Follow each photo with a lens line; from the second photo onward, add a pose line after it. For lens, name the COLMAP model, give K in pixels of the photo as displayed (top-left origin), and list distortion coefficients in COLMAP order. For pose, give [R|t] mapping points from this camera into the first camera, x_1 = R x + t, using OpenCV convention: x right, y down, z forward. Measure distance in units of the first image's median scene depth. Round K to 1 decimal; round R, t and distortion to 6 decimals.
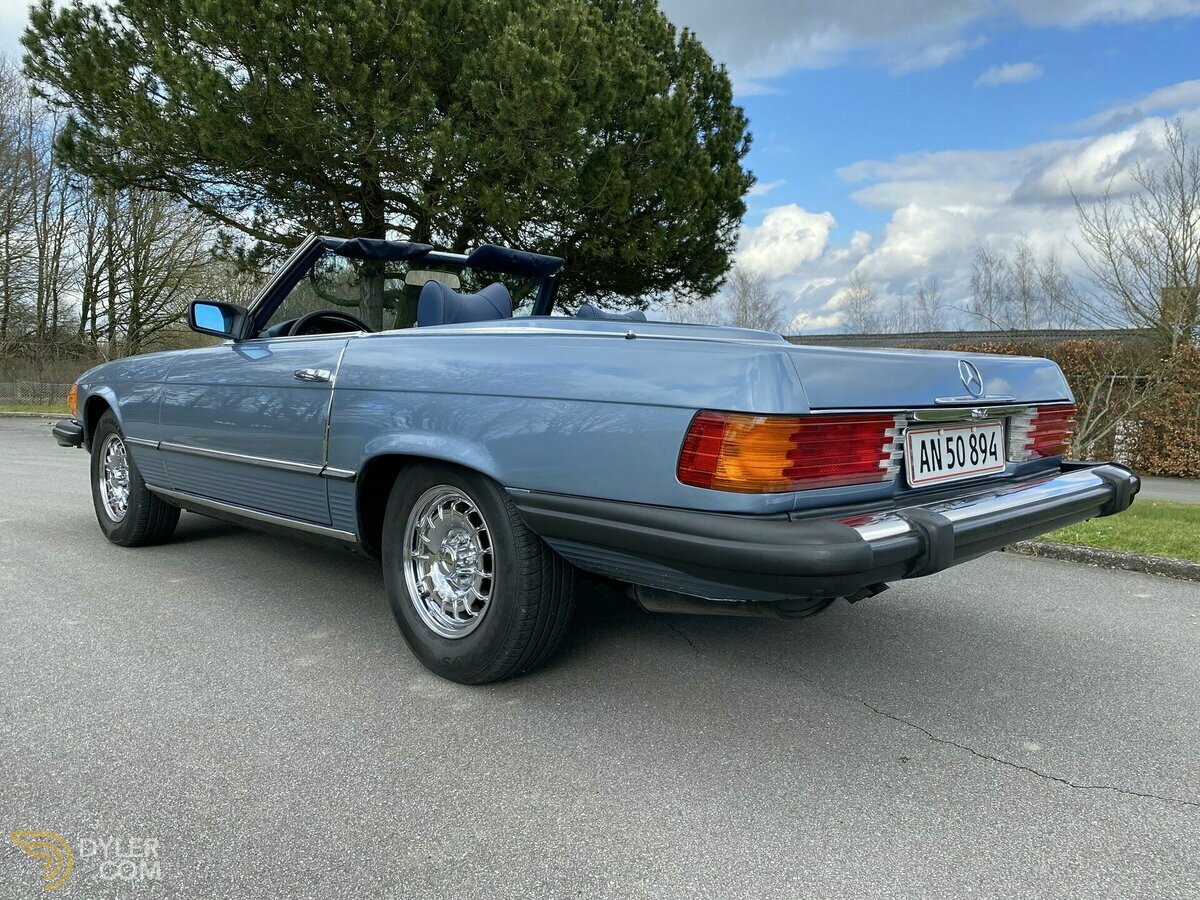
lens RADIAL K [[901.3, 0, 600.0], [0, 901.3, 450.0], [0, 0, 1]] dist [0.040398, -0.038815]
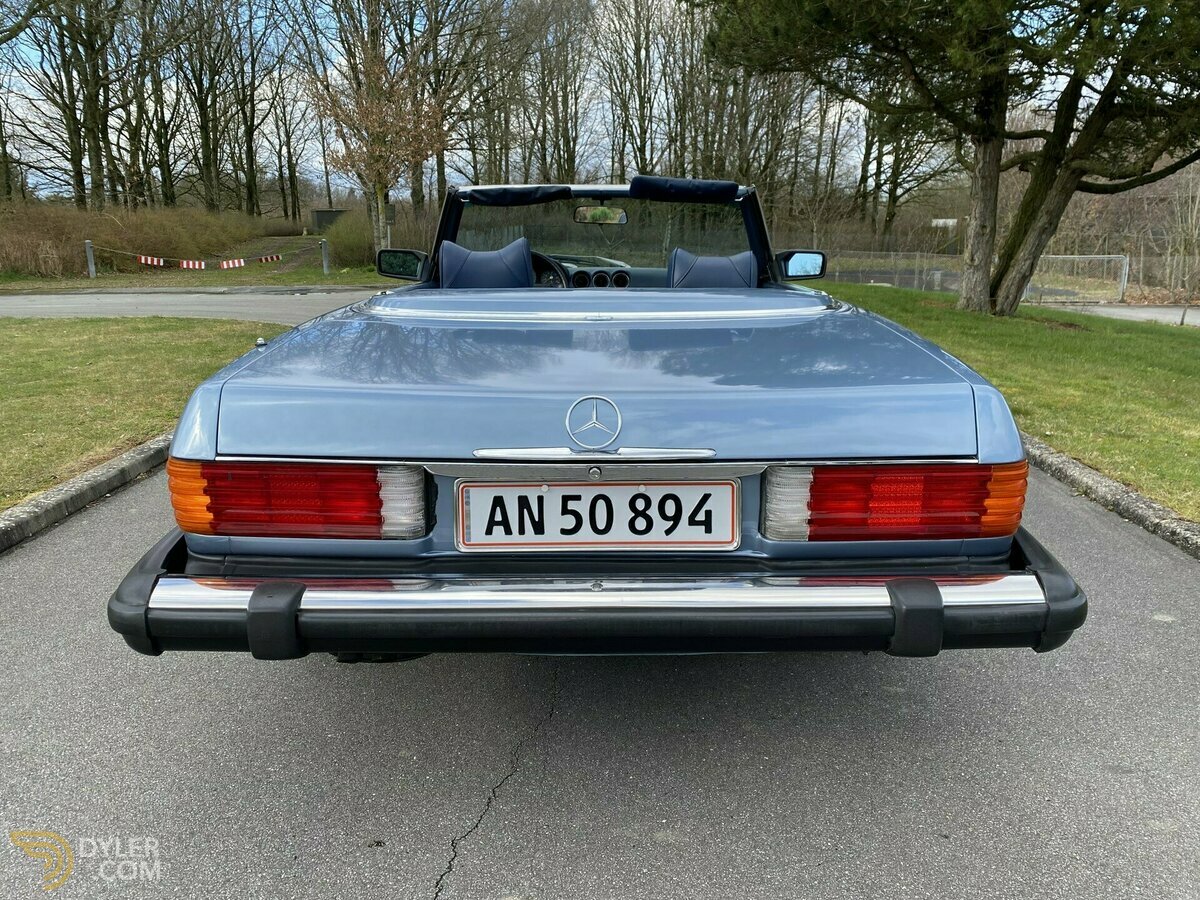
lens RADIAL K [[901.3, 0, 600.0], [0, 901.3, 450.0], [0, 0, 1]] dist [0.040398, -0.038815]
pose [[0.703698, 0.153634, -0.693690, 0.927949], [-0.045662, 0.984102, 0.171631, -0.183499], [0.709030, -0.089102, 0.699526, 0.491796]]
